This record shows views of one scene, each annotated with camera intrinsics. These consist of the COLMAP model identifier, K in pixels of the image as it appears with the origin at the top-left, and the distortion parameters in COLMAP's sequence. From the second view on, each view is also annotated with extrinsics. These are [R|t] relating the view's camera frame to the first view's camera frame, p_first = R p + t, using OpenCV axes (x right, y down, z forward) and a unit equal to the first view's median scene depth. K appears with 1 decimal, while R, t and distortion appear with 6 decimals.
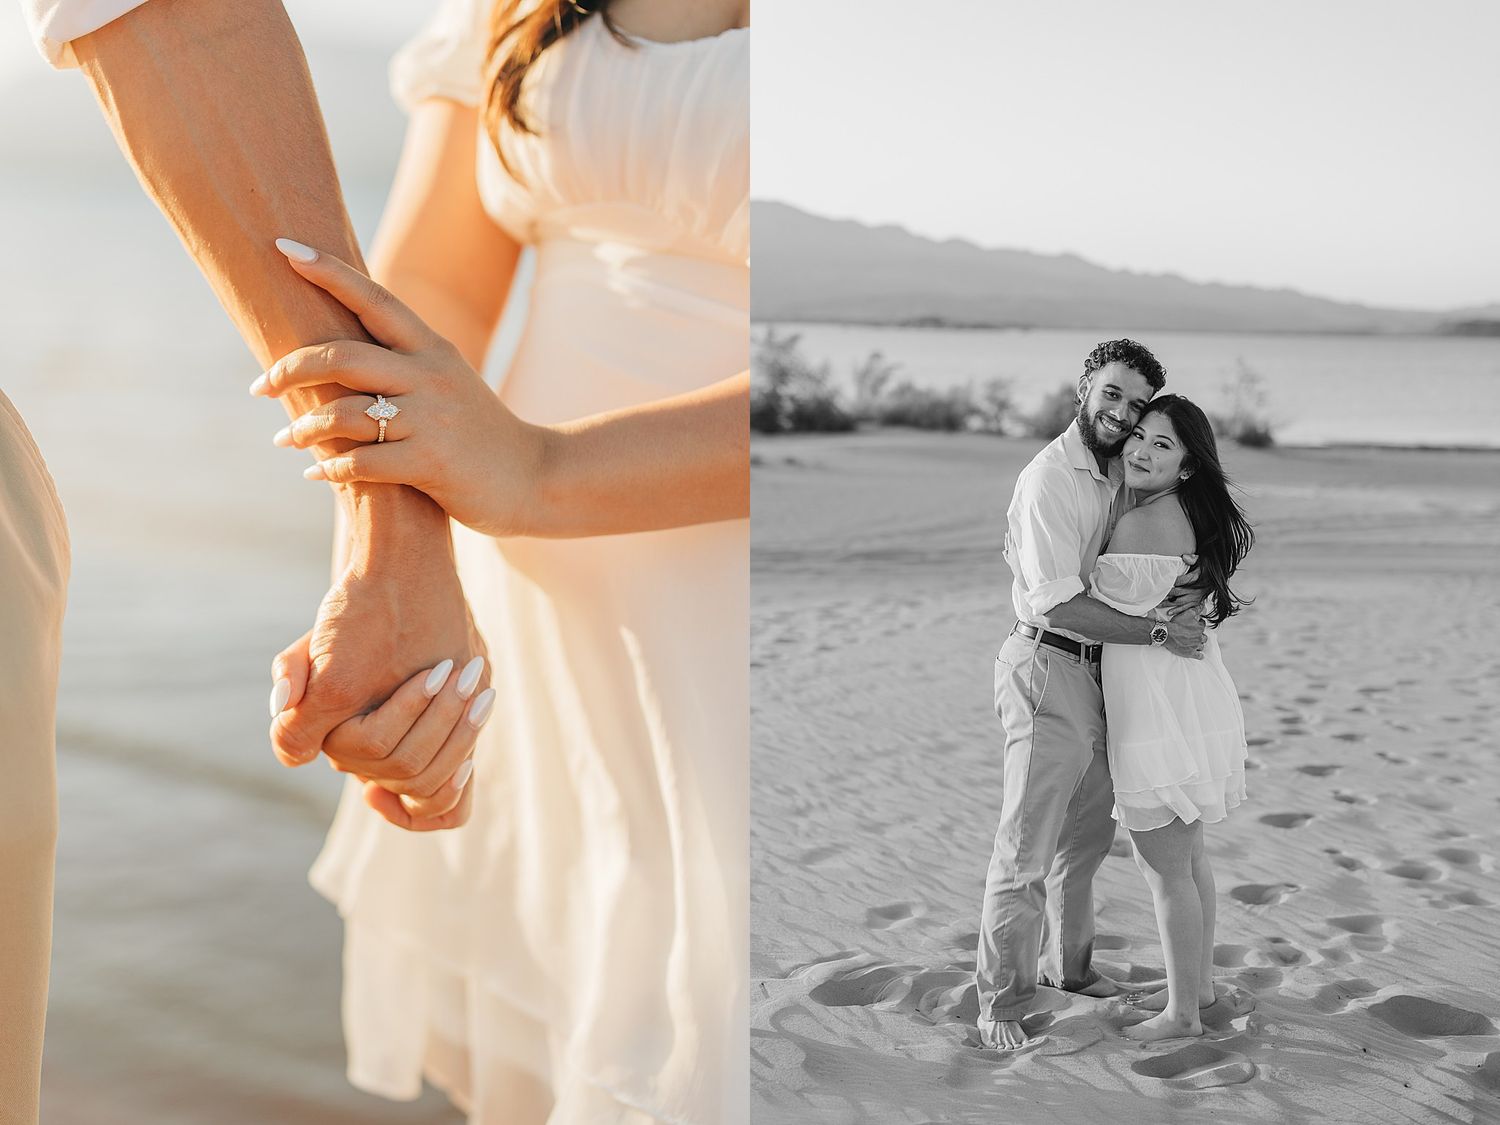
lens RADIAL K [[2103.3, 0, 750.0], [0, 2103.3, 562.5], [0, 0, 1]] dist [-0.014057, -0.030034]
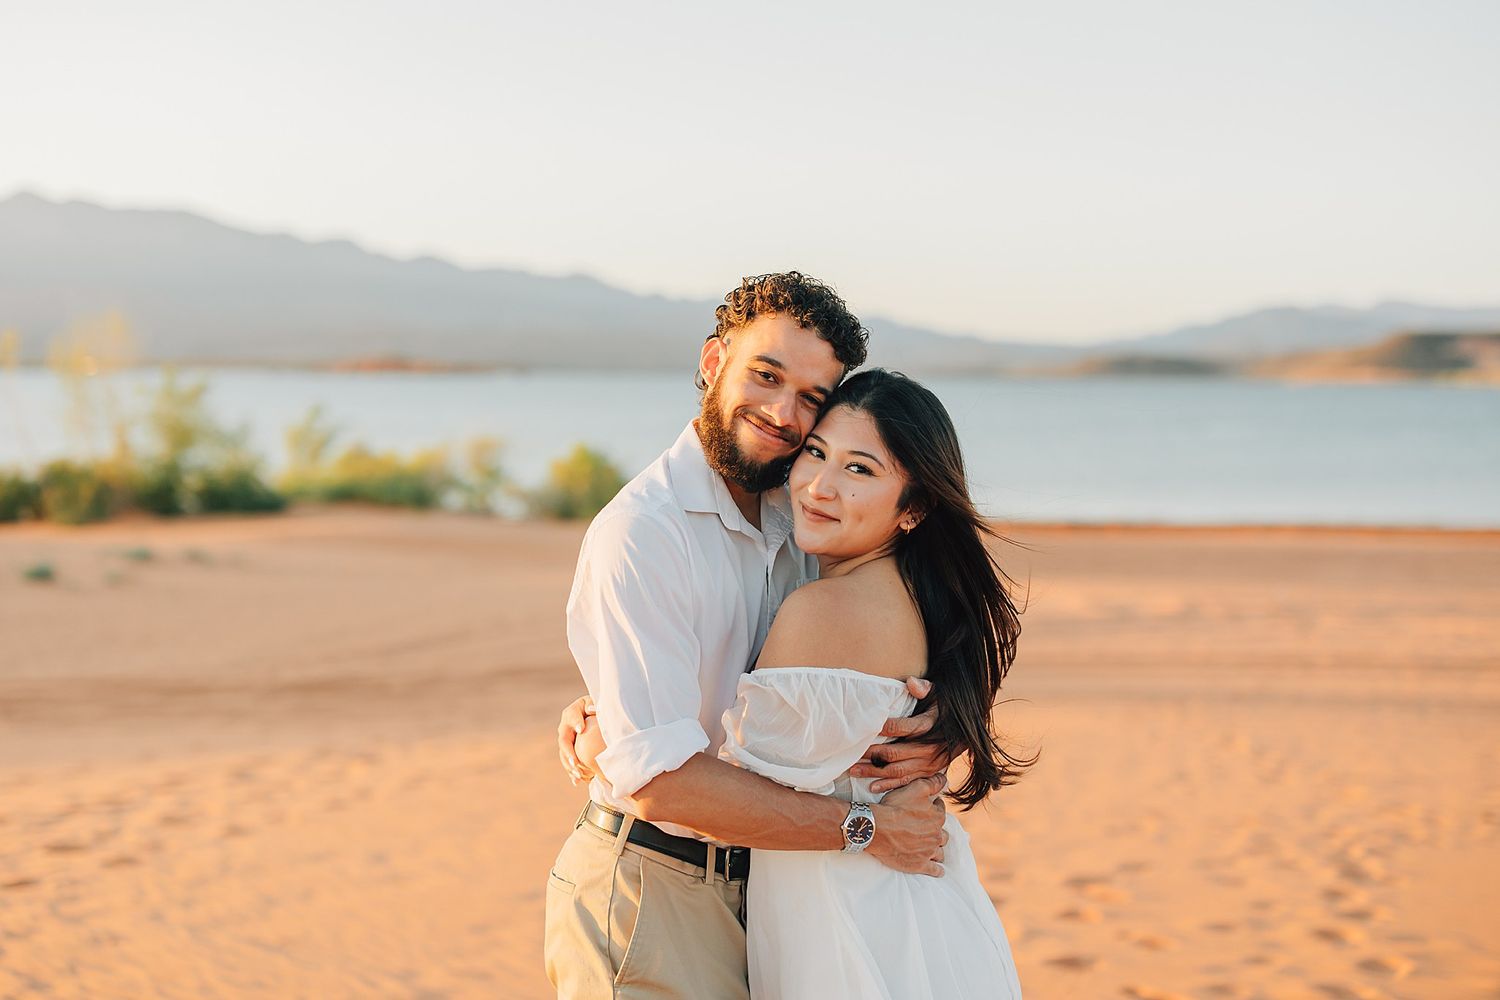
lens RADIAL K [[2174.1, 0, 715.0], [0, 2174.1, 378.9], [0, 0, 1]] dist [-0.008594, -0.065826]
pose [[0.971112, 0.015177, 0.238142, 0.019241], [0.018935, 0.989928, -0.140303, -0.001201], [-0.237872, 0.140759, 0.961043, 0.324362]]
